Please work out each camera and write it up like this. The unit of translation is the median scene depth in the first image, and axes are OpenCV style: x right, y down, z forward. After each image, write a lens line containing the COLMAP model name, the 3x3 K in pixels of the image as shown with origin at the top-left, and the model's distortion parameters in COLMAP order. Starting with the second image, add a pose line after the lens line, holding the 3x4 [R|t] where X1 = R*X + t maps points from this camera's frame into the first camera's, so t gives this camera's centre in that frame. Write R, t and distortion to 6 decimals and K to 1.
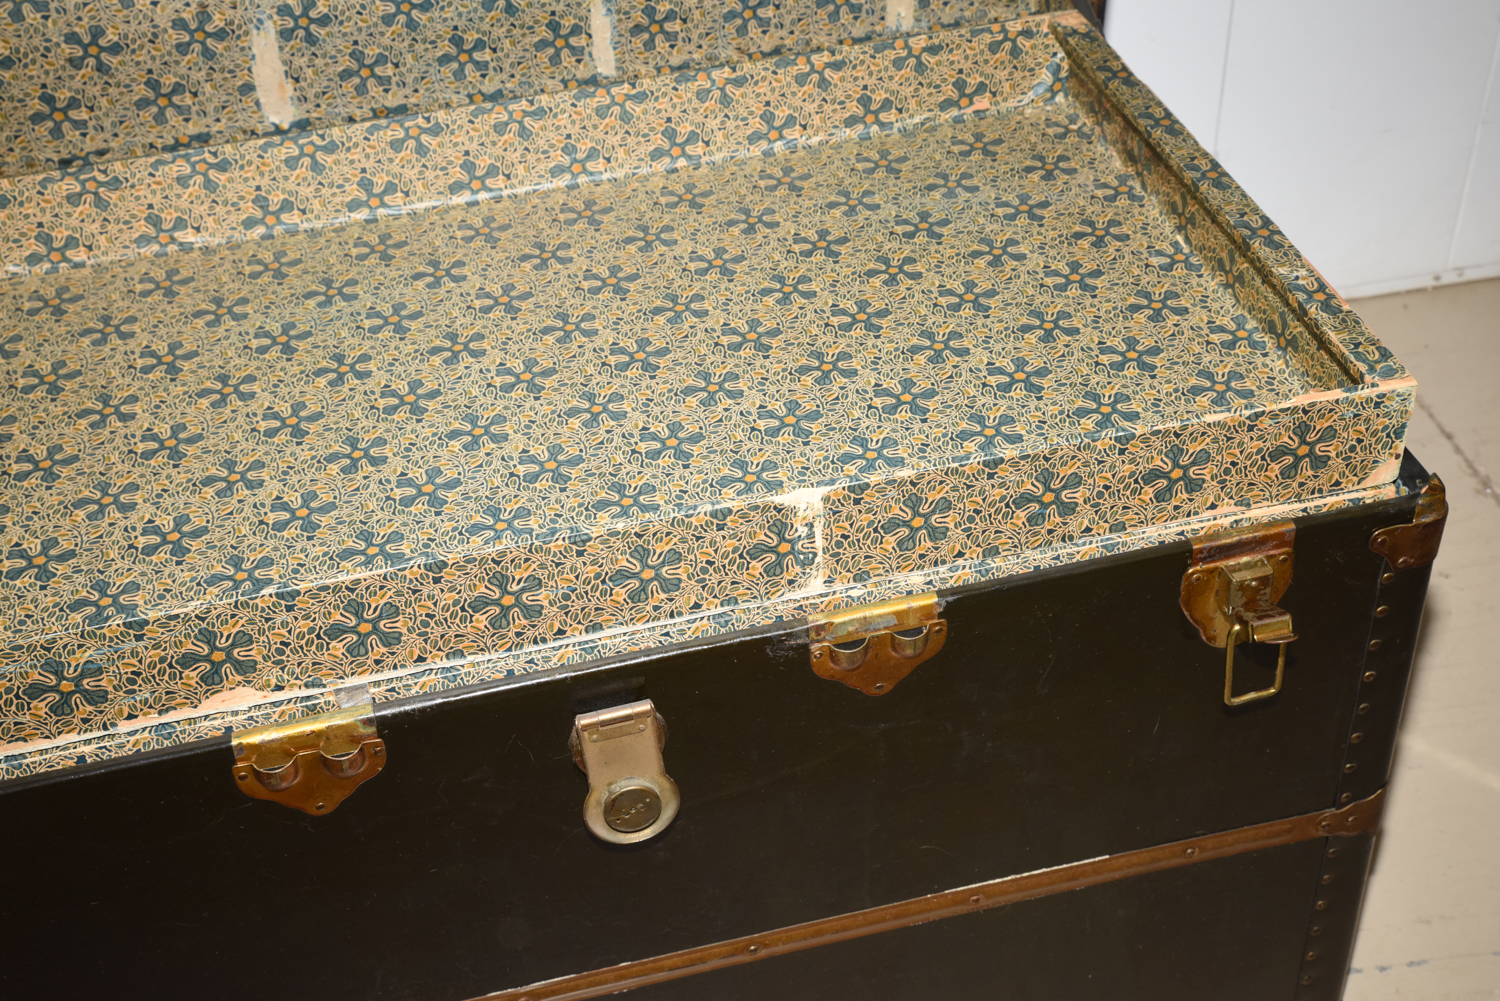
lens RADIAL K [[1971.8, 0, 750.0], [0, 1971.8, 500.5], [0, 0, 1]] dist [-0.003853, 0.274454]
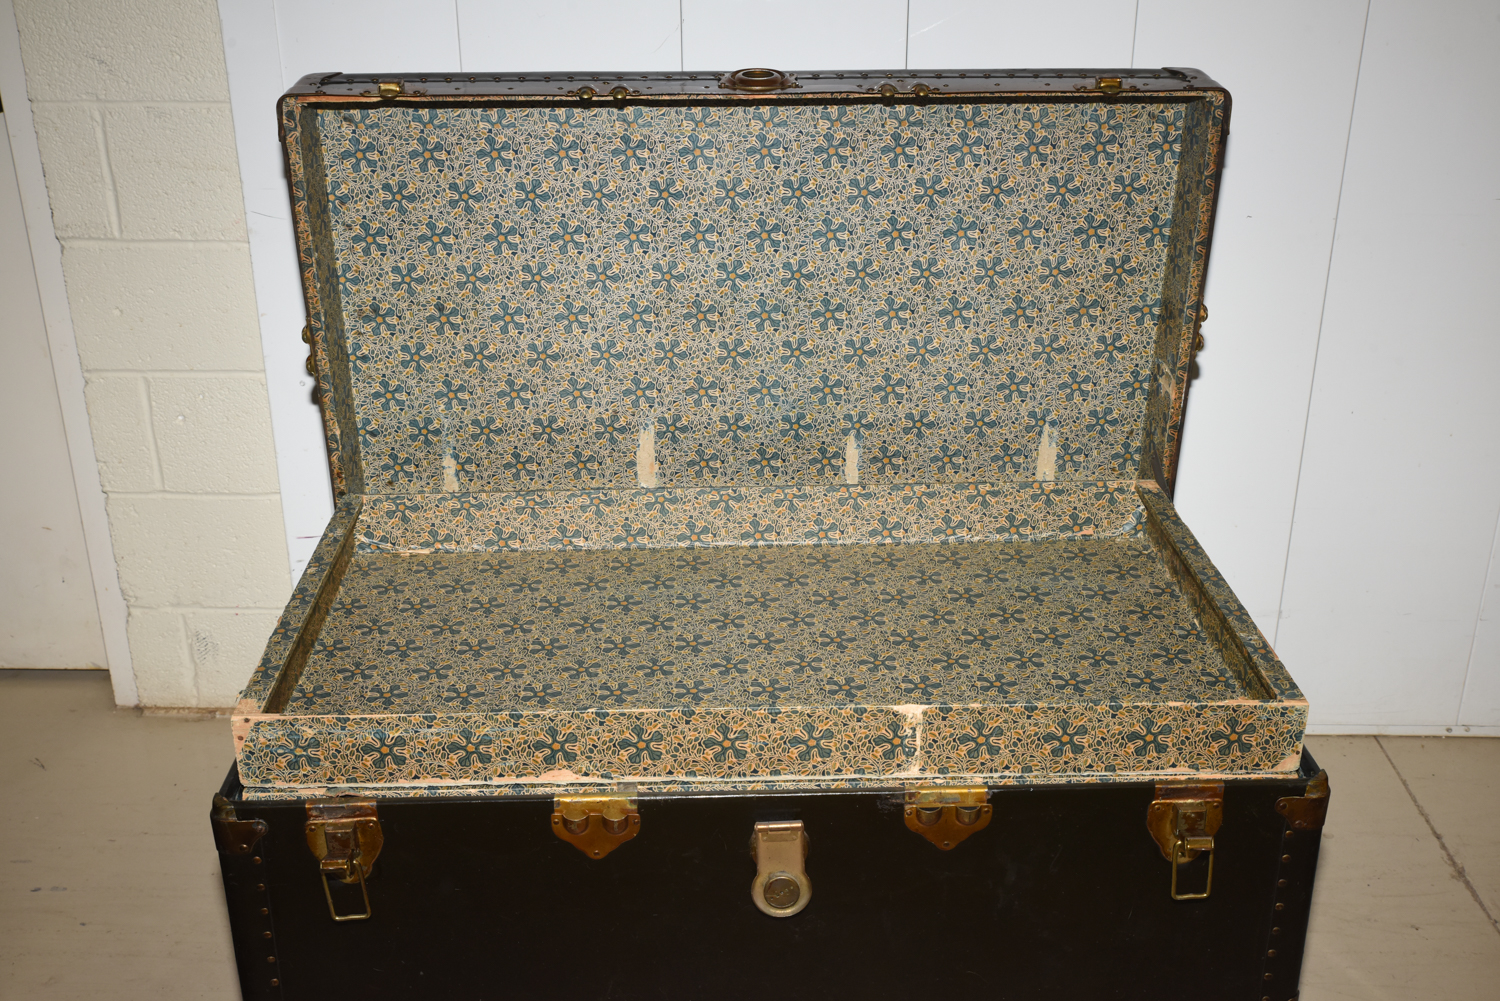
lens RADIAL K [[1708.3, 0, 750.0], [0, 1708.3, 500.5], [0, 0, 1]] dist [-0.069602, 0.275333]
pose [[0.976715, 0.121794, -0.176620, 0.098941], [-0.164371, 0.953876, -0.251202, 0.166554], [0.137879, 0.274384, 0.951684, -0.336830]]
